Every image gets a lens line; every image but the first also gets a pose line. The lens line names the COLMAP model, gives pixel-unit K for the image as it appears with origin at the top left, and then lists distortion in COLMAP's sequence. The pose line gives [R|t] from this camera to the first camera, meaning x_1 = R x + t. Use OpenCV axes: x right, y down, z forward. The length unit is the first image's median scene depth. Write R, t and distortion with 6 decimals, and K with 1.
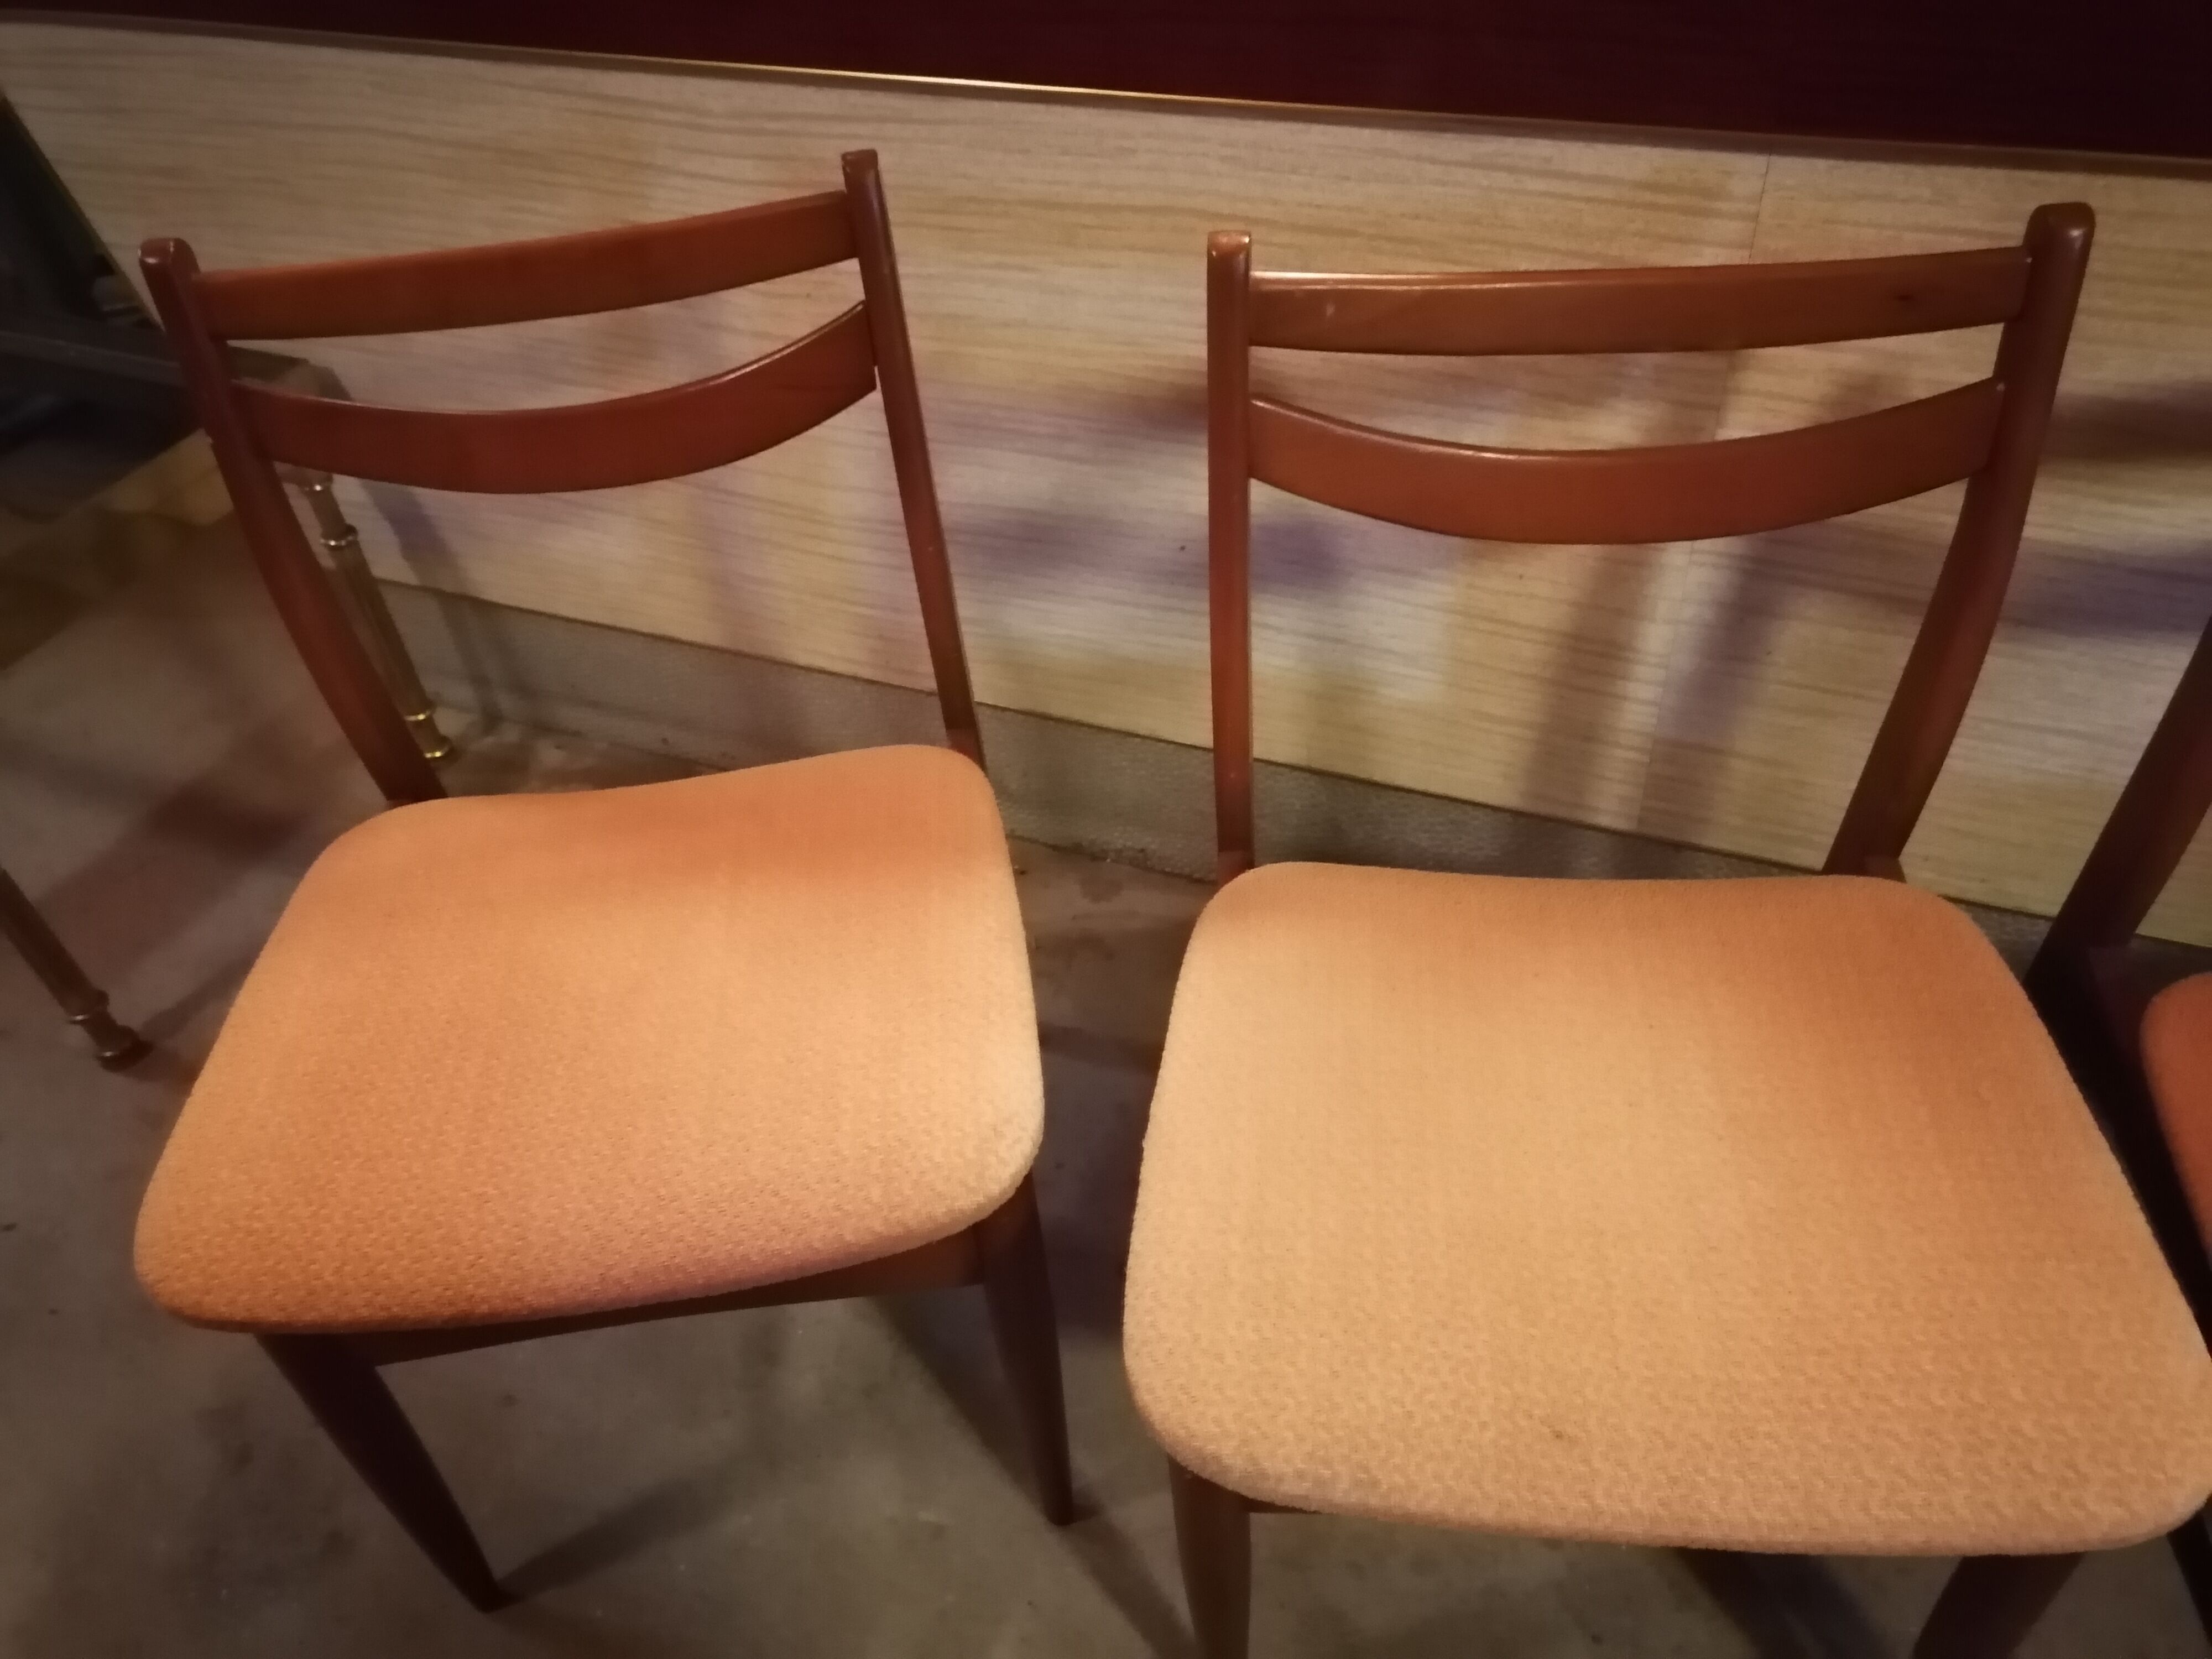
lens RADIAL K [[1658.0, 0, 1115.3], [0, 1658.0, 833.7], [0, 0, 1]] dist [0.020025, 0.000452]
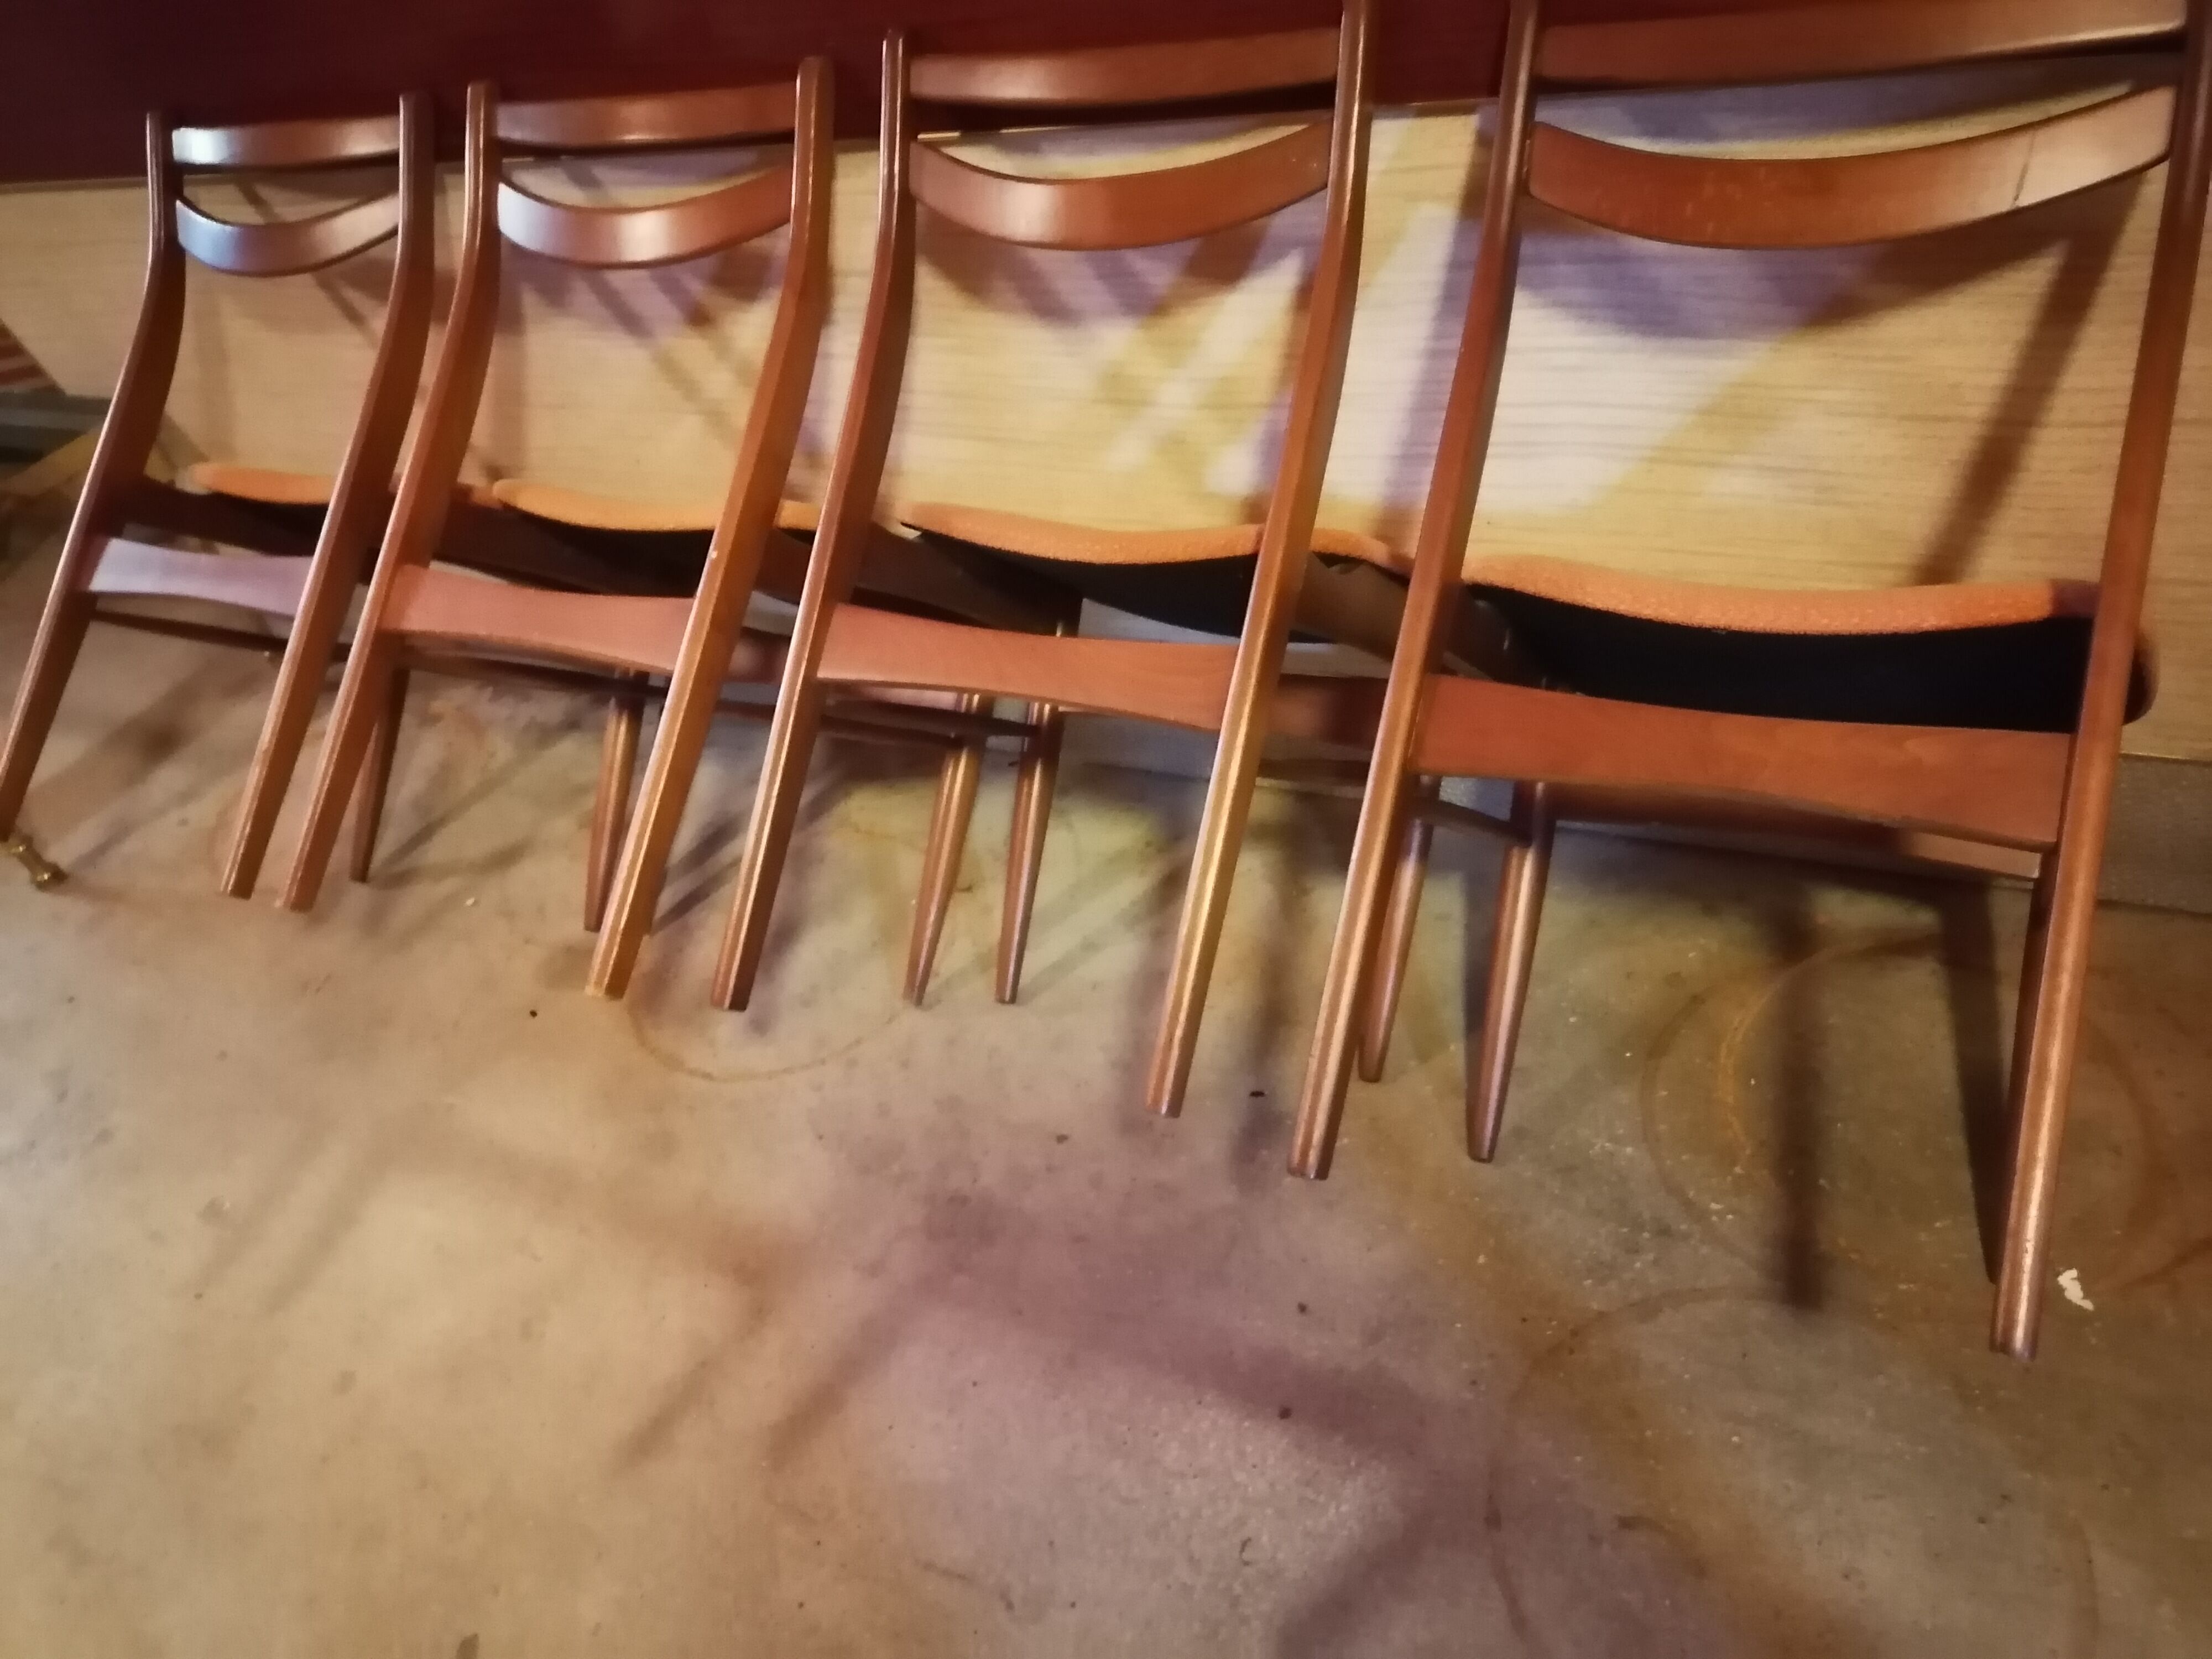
lens RADIAL K [[1658.0, 0, 1115.3], [0, 1658.0, 833.7], [0, 0, 1]] dist [0.020025, 0.000452]
pose [[0.985369, -0.065255, -0.157450, 0.824968], [0.060394, 0.997544, -0.035471, 0.288752], [0.159378, 0.025443, 0.986890, -0.451508]]
